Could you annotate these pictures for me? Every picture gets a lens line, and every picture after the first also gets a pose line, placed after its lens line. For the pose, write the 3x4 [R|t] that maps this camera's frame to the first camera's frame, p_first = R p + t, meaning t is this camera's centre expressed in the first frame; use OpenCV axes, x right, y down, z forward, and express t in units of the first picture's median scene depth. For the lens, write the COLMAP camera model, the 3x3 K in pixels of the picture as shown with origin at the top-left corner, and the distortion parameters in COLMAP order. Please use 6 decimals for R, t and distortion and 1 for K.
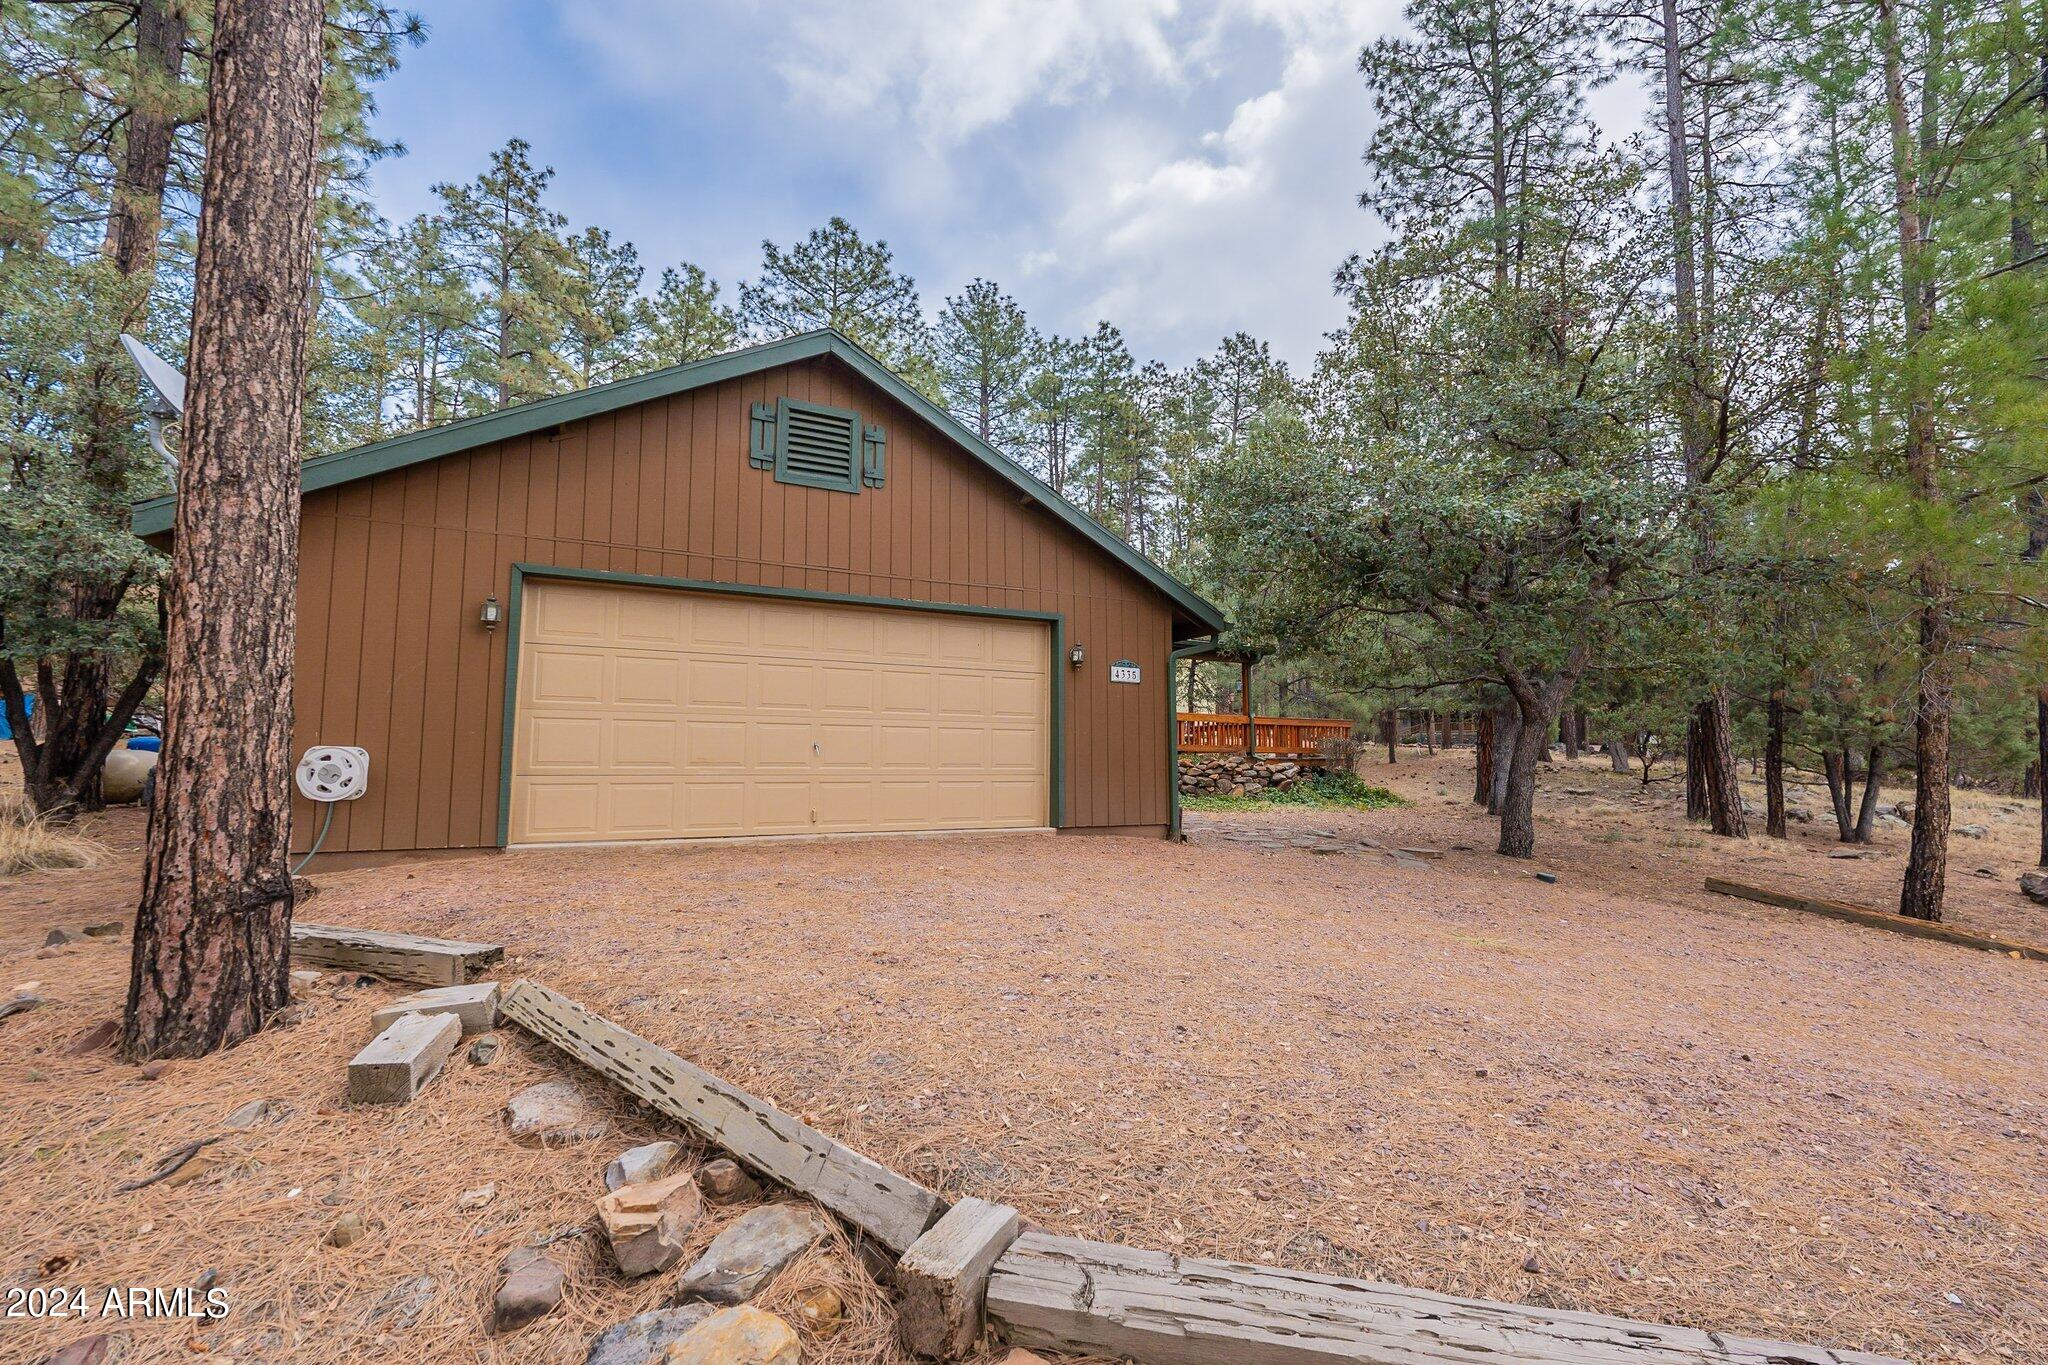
lens RADIAL K [[886.4, 0, 1024.0], [0, 886.4, 682.5], [0, 0, 1]] dist [-0.002300, -0.000159]
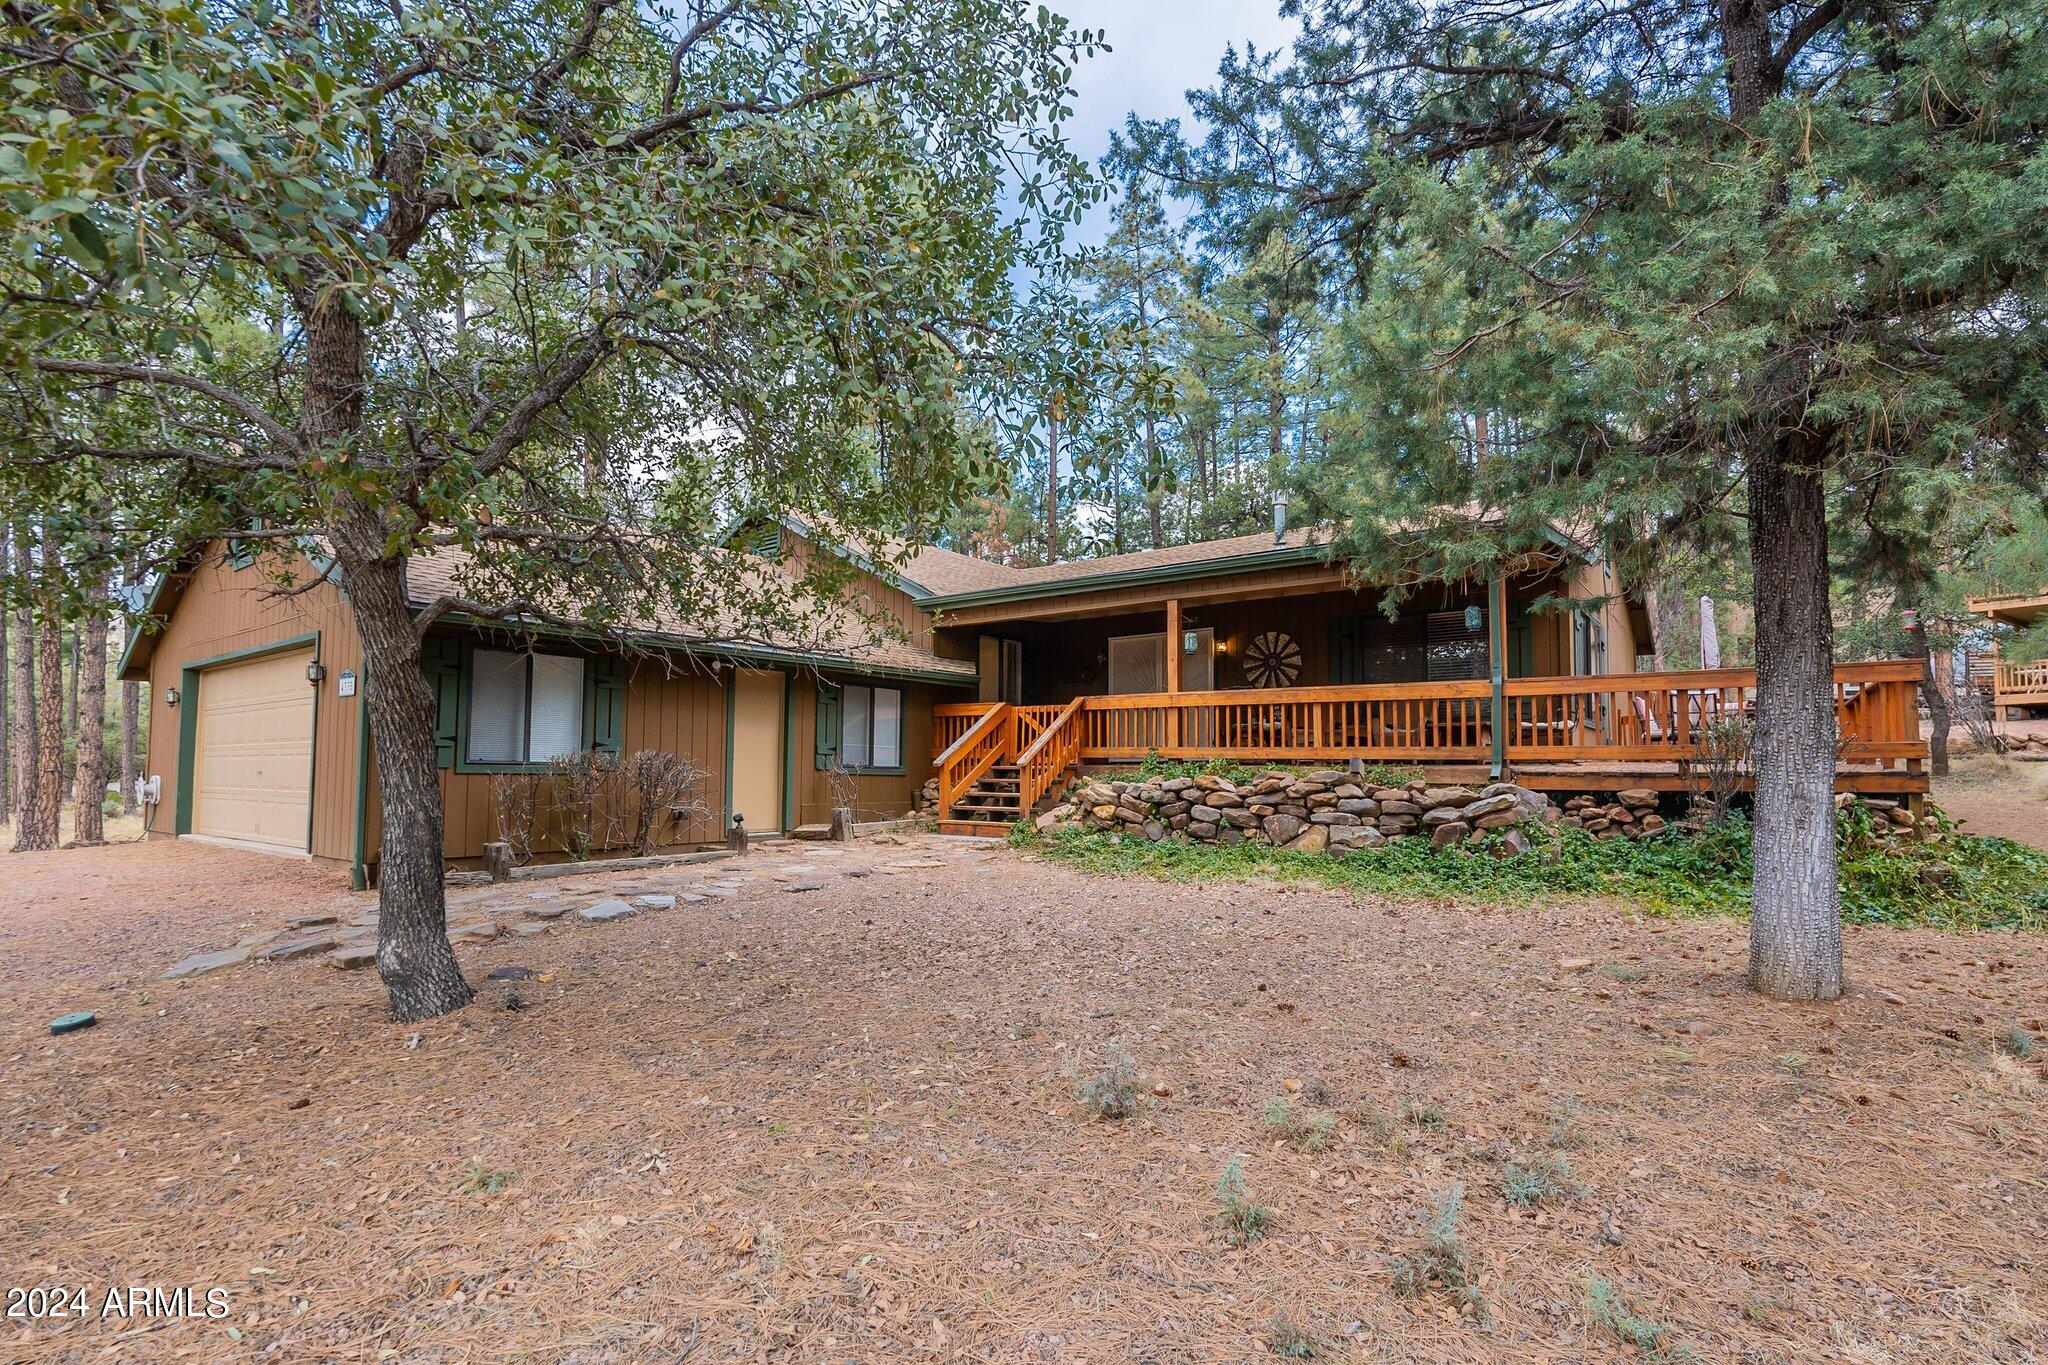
lens RADIAL K [[980.3, 0, 1028.5], [0, 980.3, 710.6], [0, 0, 1]] dist [-0.002874, -0.000303]
pose [[0.422874, -0.059071, -0.904261, 1.385529], [0.084188, 0.996118, -0.025701, 0.106947], [0.902269, -0.065260, 0.426206, 1.308917]]
